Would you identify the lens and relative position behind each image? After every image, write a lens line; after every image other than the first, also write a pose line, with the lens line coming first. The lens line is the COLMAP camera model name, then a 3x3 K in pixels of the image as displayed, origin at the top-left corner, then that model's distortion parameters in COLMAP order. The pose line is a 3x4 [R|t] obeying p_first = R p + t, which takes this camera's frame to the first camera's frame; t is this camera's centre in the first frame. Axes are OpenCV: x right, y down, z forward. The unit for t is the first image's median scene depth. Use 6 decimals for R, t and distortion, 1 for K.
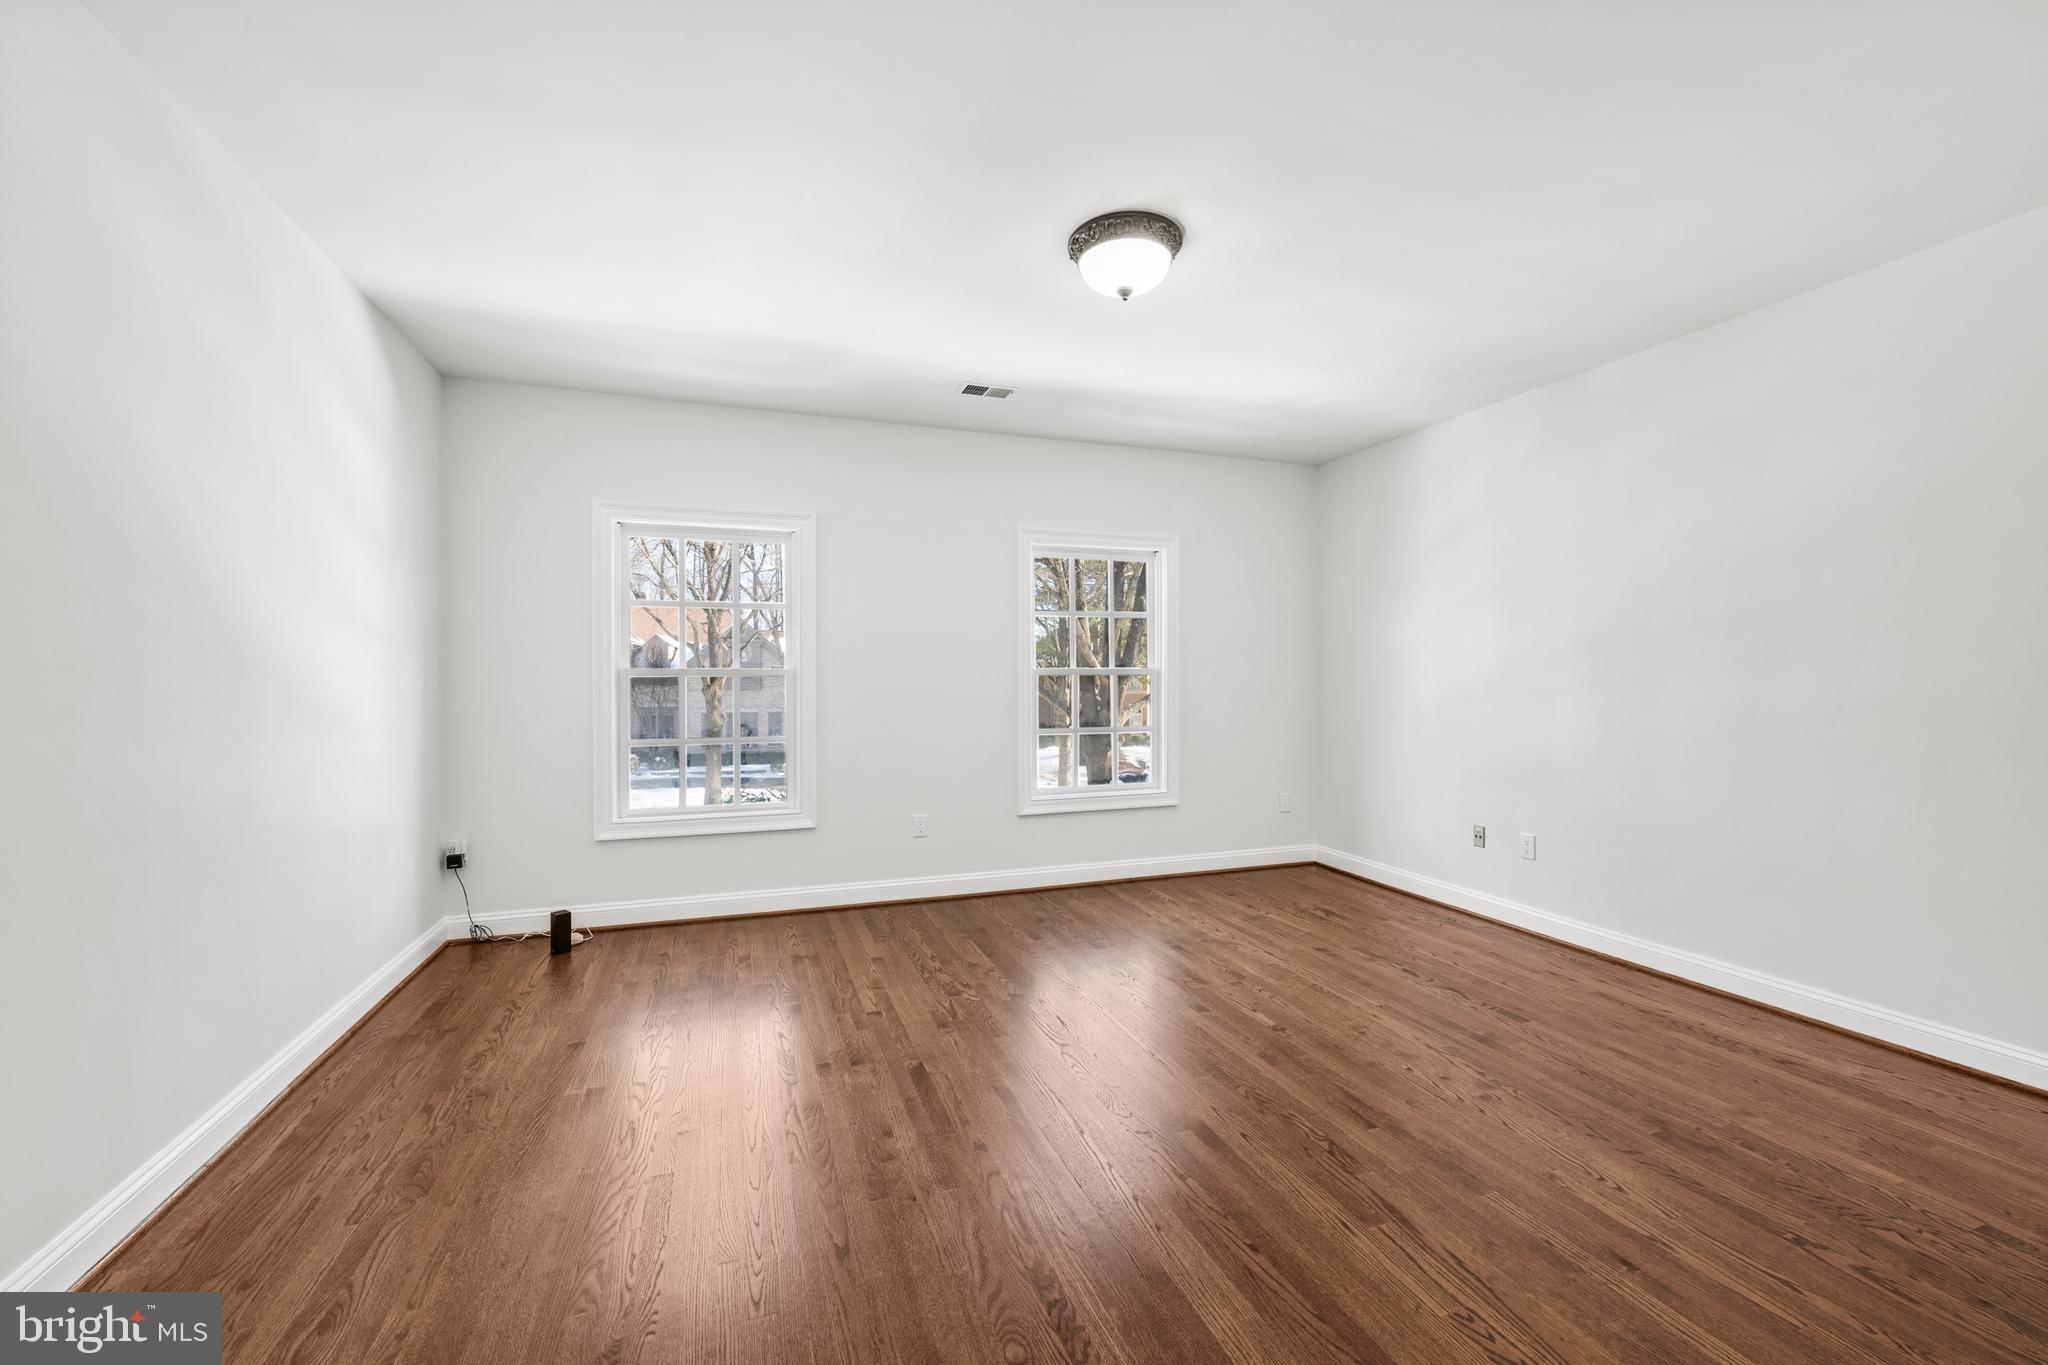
lens RADIAL K [[824.0, 0, 956.4], [0, 824.0, 669.9], [0, 0, 1]] dist [-0.019939, -0.000162]
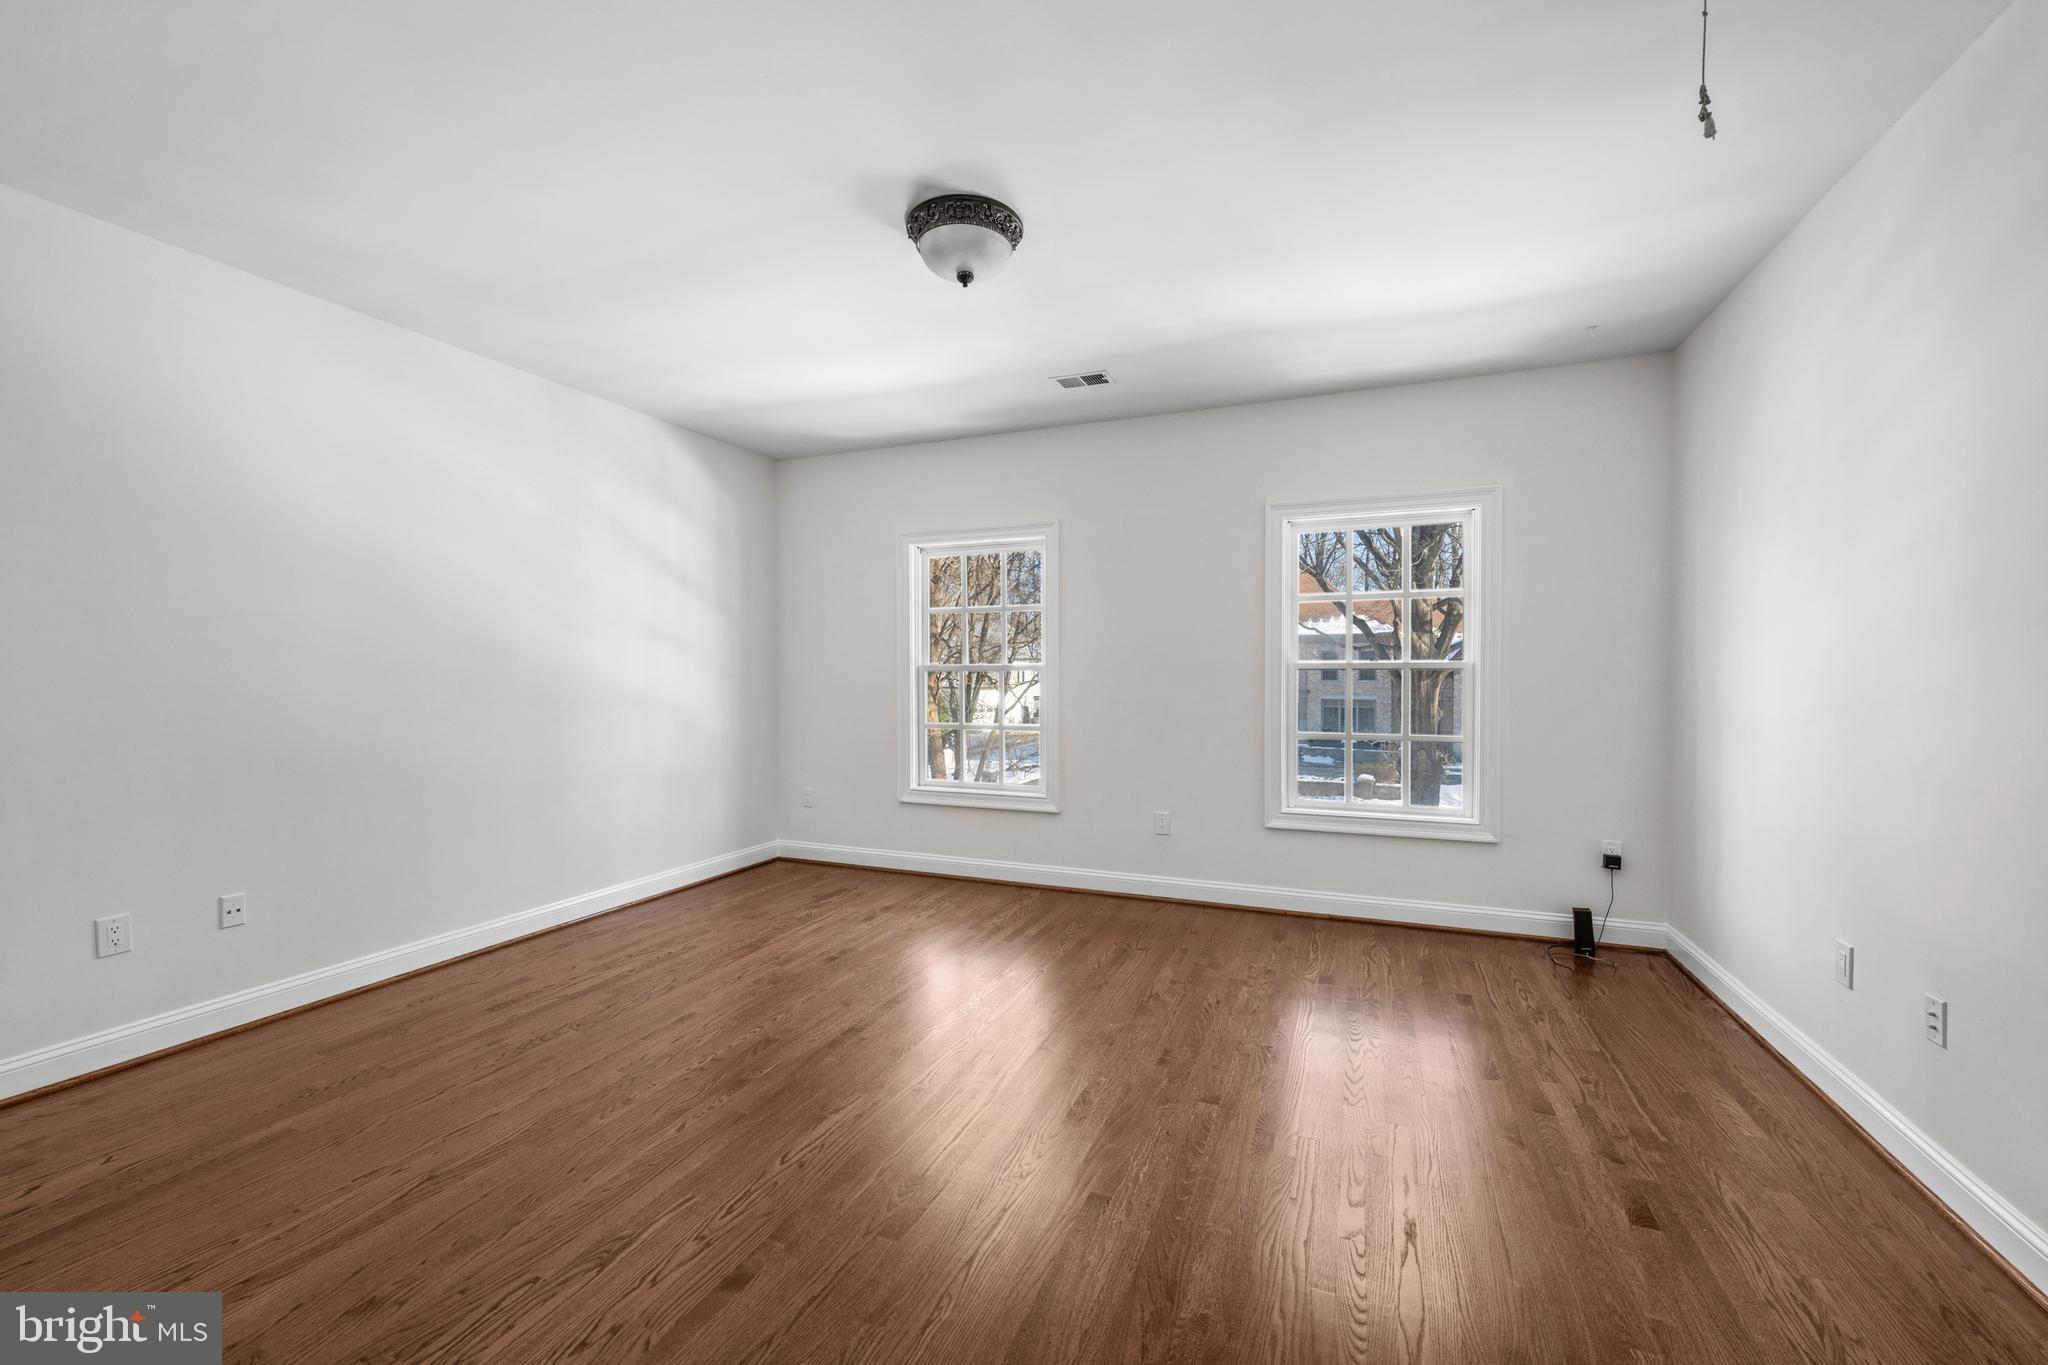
lens RADIAL K [[824.0, 0, 1013.0], [0, 824.0, 677.1], [0, 0, 1]] dist [-0.019939, -0.000162]
pose [[0.750189, 0.006730, -0.661189, 0.490974], [0.004036, 0.999883, 0.014758, -0.000477], [0.661211, -0.013740, 0.750074, 0.161386]]
